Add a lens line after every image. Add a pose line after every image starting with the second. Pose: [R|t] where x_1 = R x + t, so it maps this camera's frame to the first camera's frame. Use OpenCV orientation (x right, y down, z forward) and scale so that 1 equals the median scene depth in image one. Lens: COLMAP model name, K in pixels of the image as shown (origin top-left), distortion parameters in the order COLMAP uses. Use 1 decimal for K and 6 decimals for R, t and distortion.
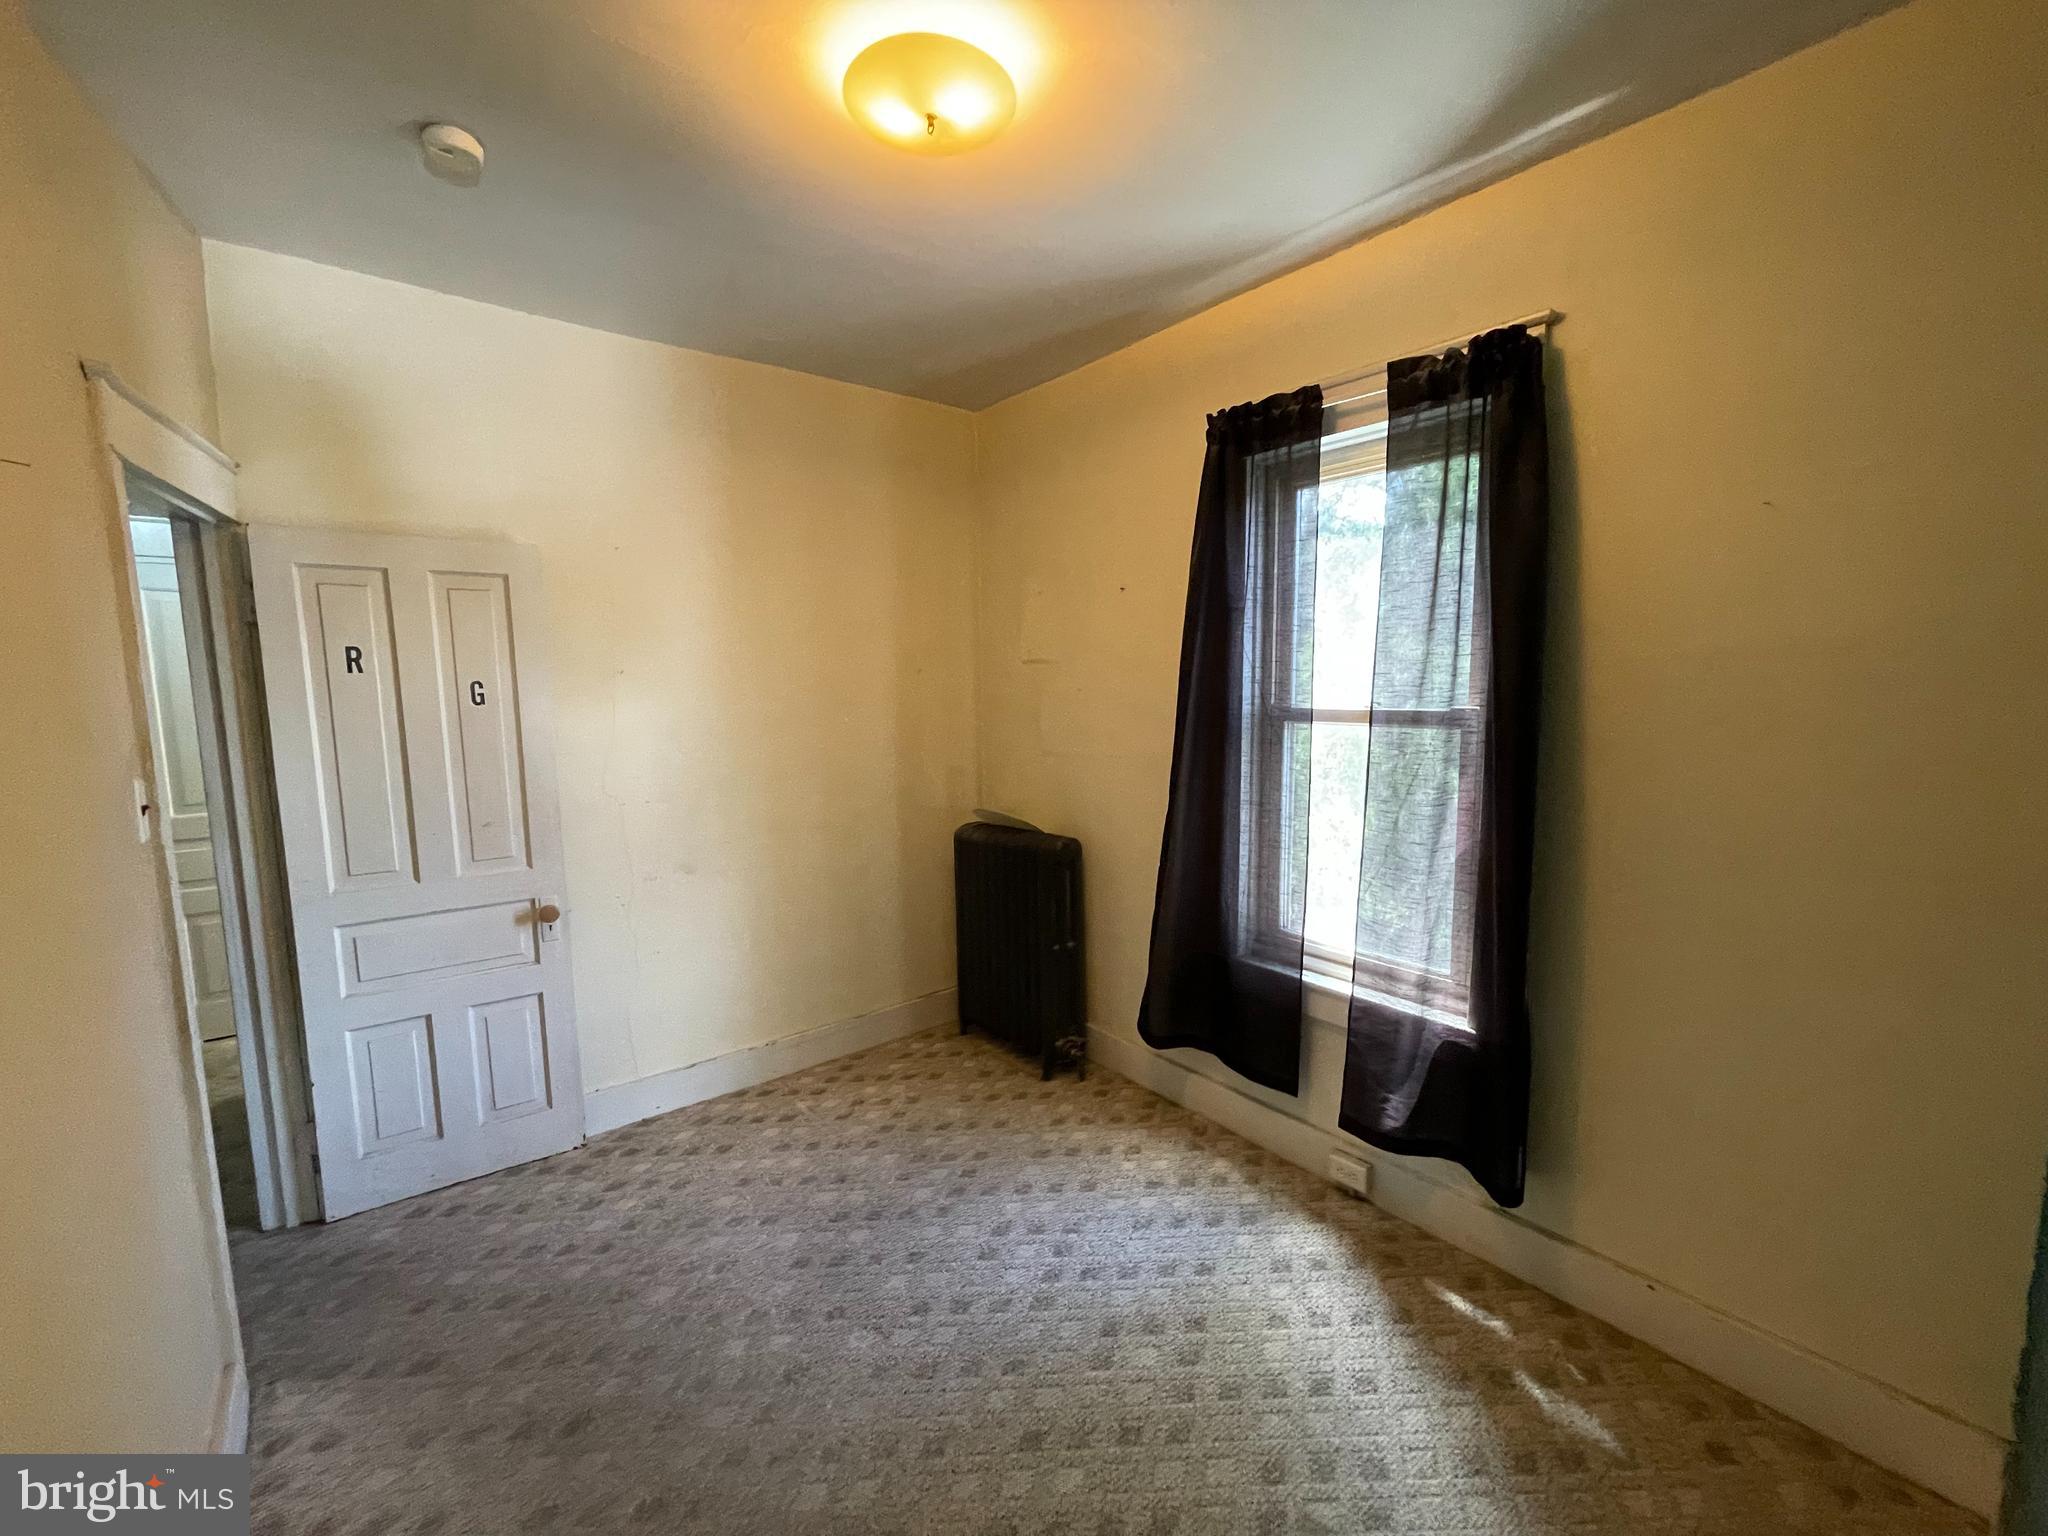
lens RADIAL K [[831.3, 0, 1022.6], [0, 831.3, 775.6], [0, 0, 1]] dist [-0.002147, 0.003292]
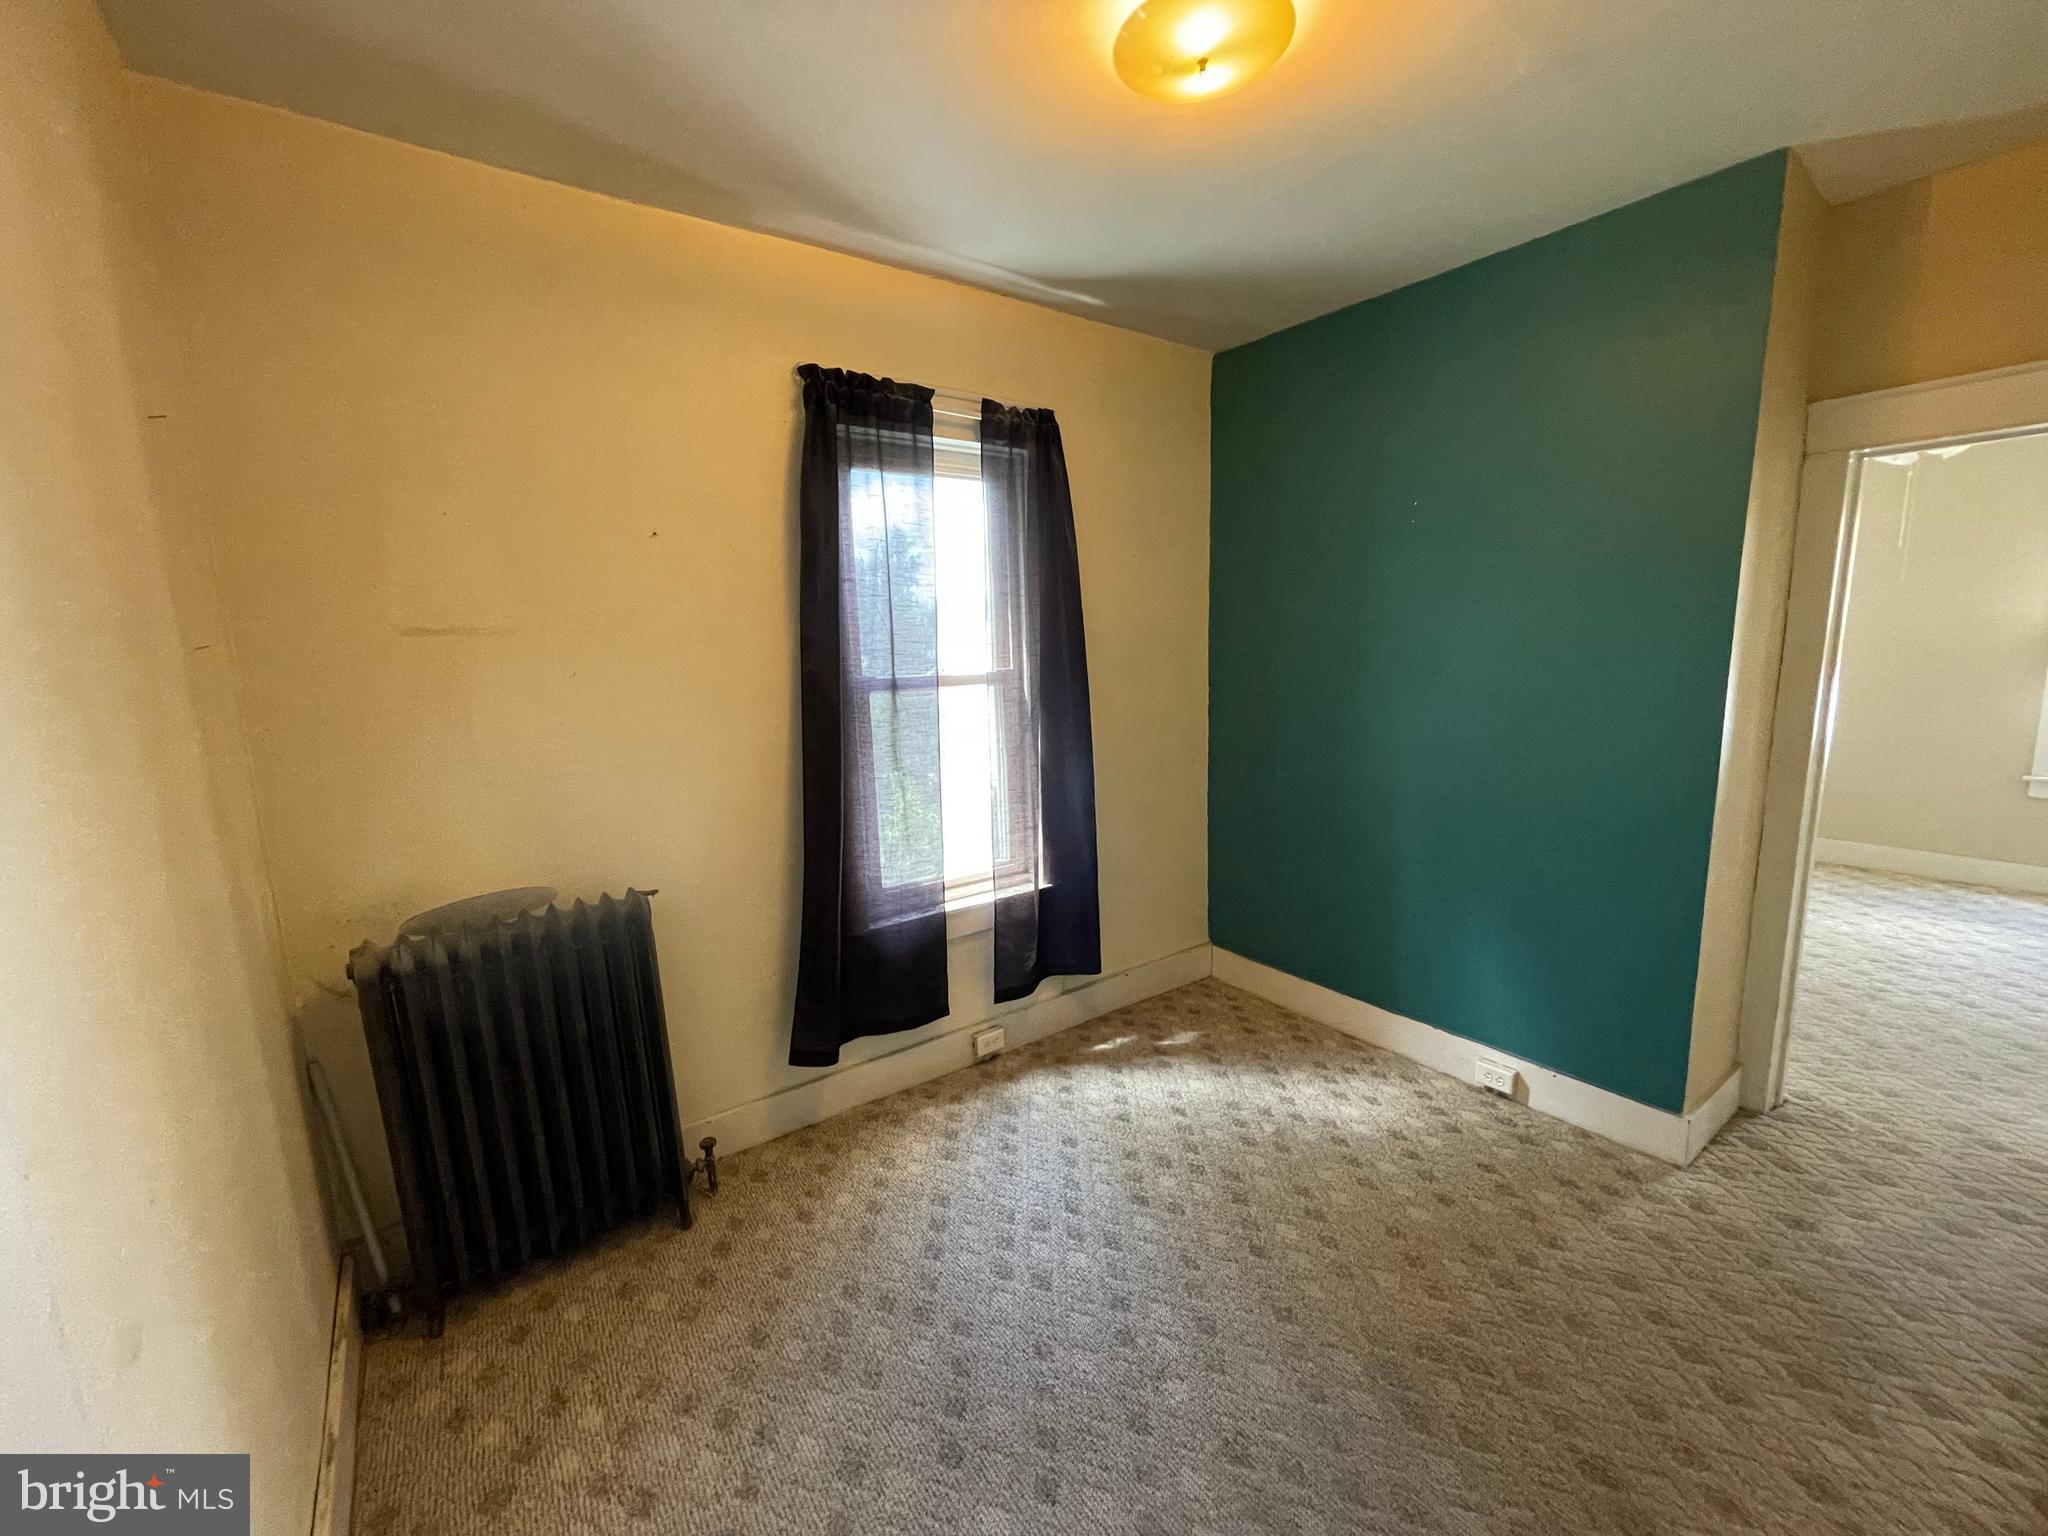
lens RADIAL K [[824.0, 0, 1020.8], [0, 824.0, 776.9], [0, 0, 1]] dist [-0.002596, -0.000191]
pose [[0.053601, -0.155901, 0.986317, -0.801780], [0.145062, 0.978475, 0.146779, -0.095734], [-0.987970, 0.135210, 0.075062, 0.835417]]
